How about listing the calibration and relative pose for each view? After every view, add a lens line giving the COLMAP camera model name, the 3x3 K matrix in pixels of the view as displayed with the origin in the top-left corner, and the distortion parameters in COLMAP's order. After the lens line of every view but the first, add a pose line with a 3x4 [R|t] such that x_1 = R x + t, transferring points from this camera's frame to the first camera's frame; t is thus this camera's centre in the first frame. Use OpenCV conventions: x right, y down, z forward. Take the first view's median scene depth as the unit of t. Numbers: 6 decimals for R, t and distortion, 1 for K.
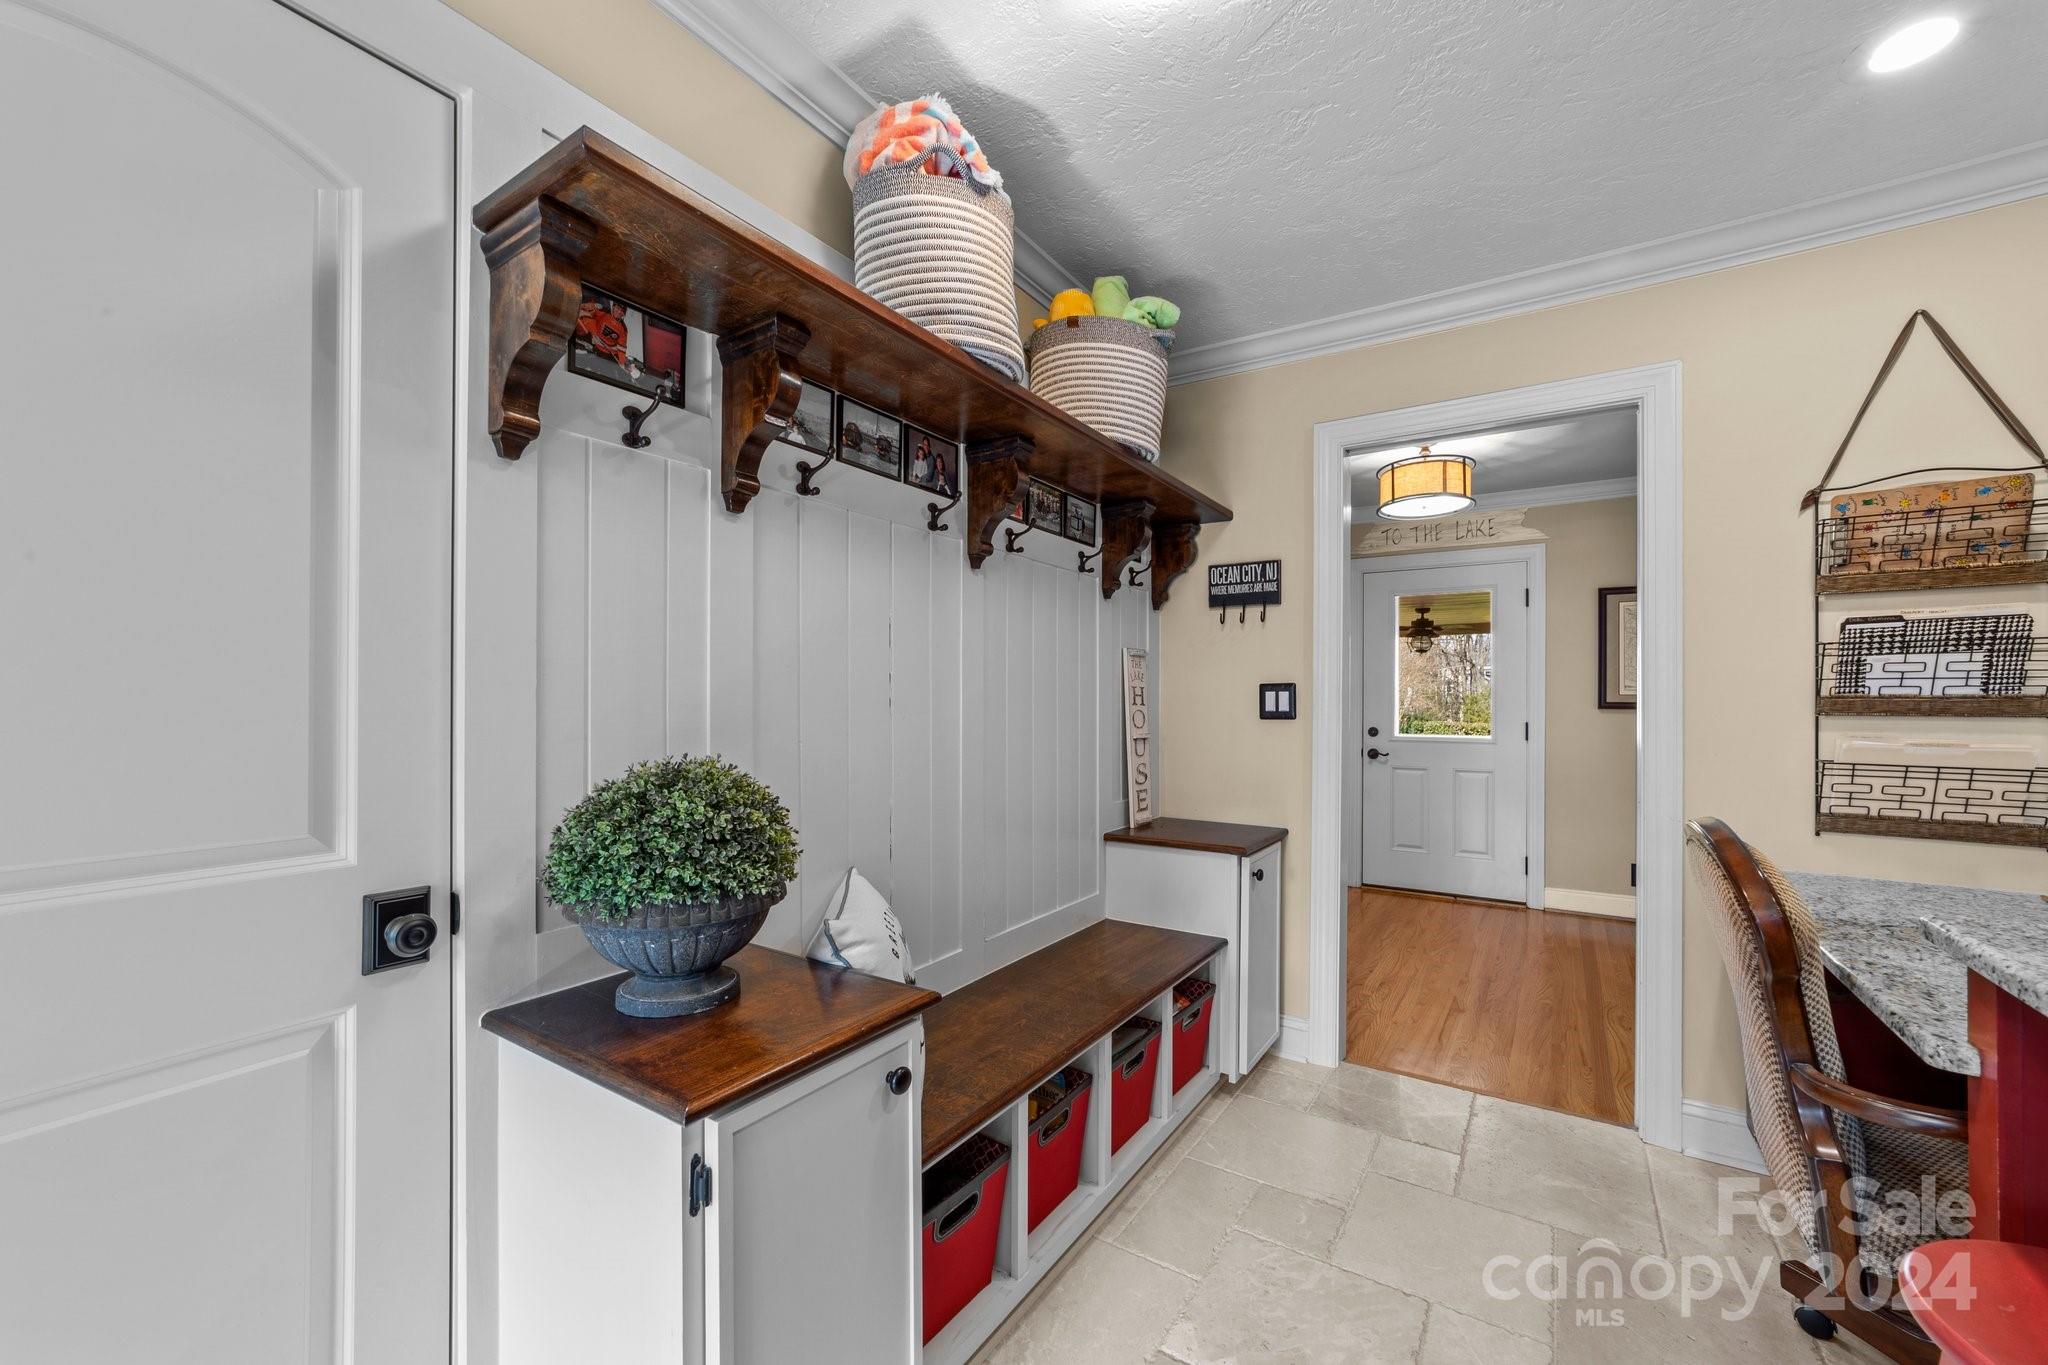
lens RADIAL K [[796.4, 0, 1023.7], [0, 796.4, 688.6], [0, 0, 1]] dist [-0.016831, 0.006704]
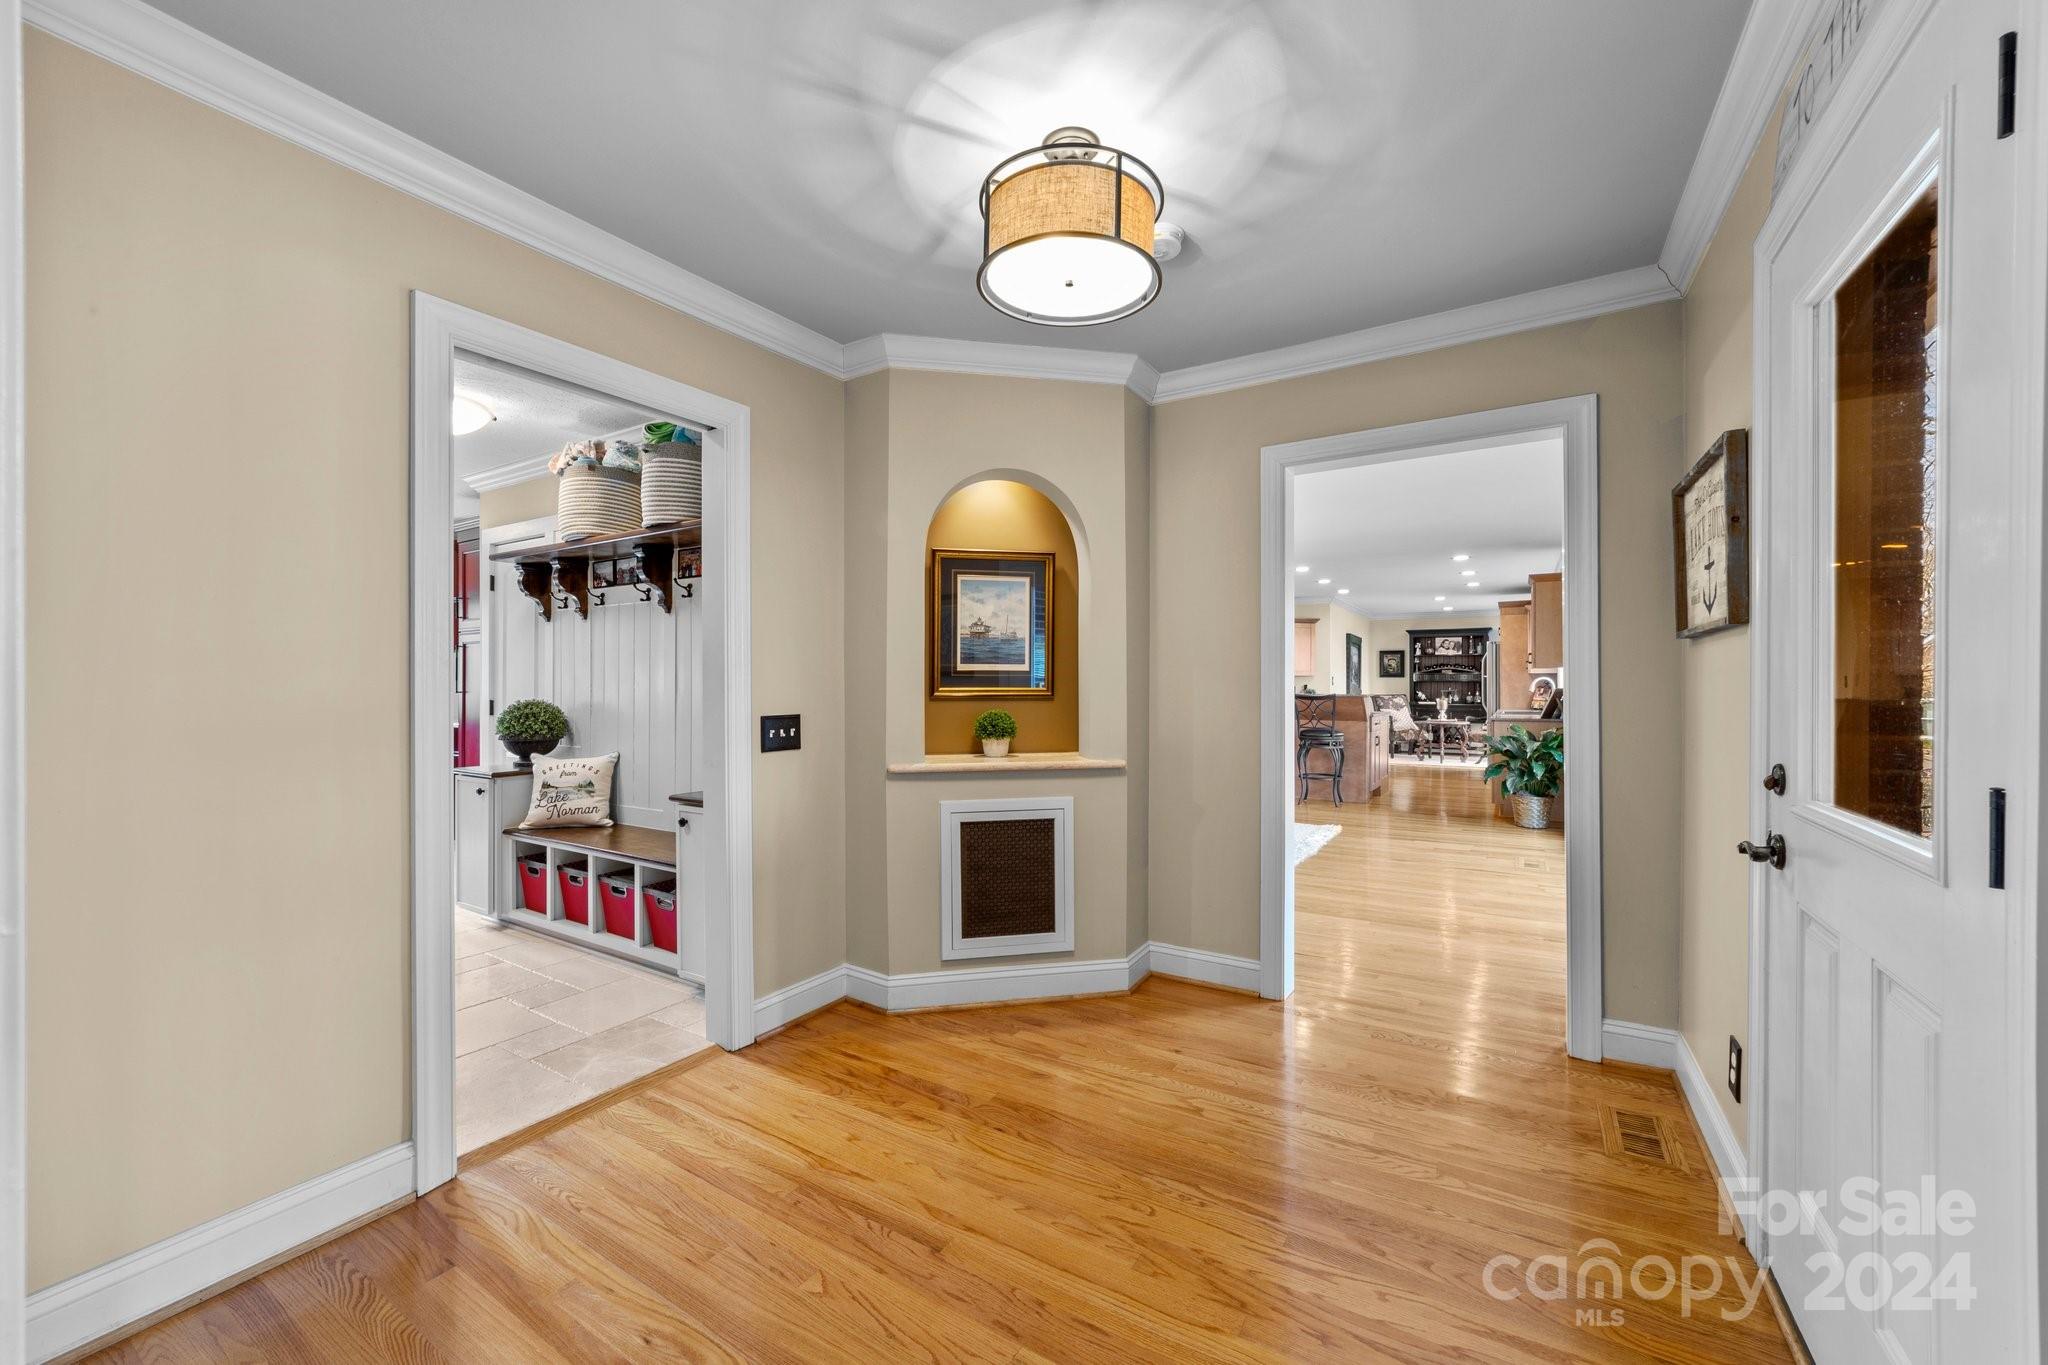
lens RADIAL K [[796.4, 0, 1023.7], [0, 796.4, 688.6], [0, 0, 1]] dist [-0.016831, 0.006704]
pose [[0.026222, 0.004183, -0.999647, 1.981479], [0.004011, 0.999983, 0.004290, 0.029316], [0.999648, -0.004122, 0.026205, 1.908445]]
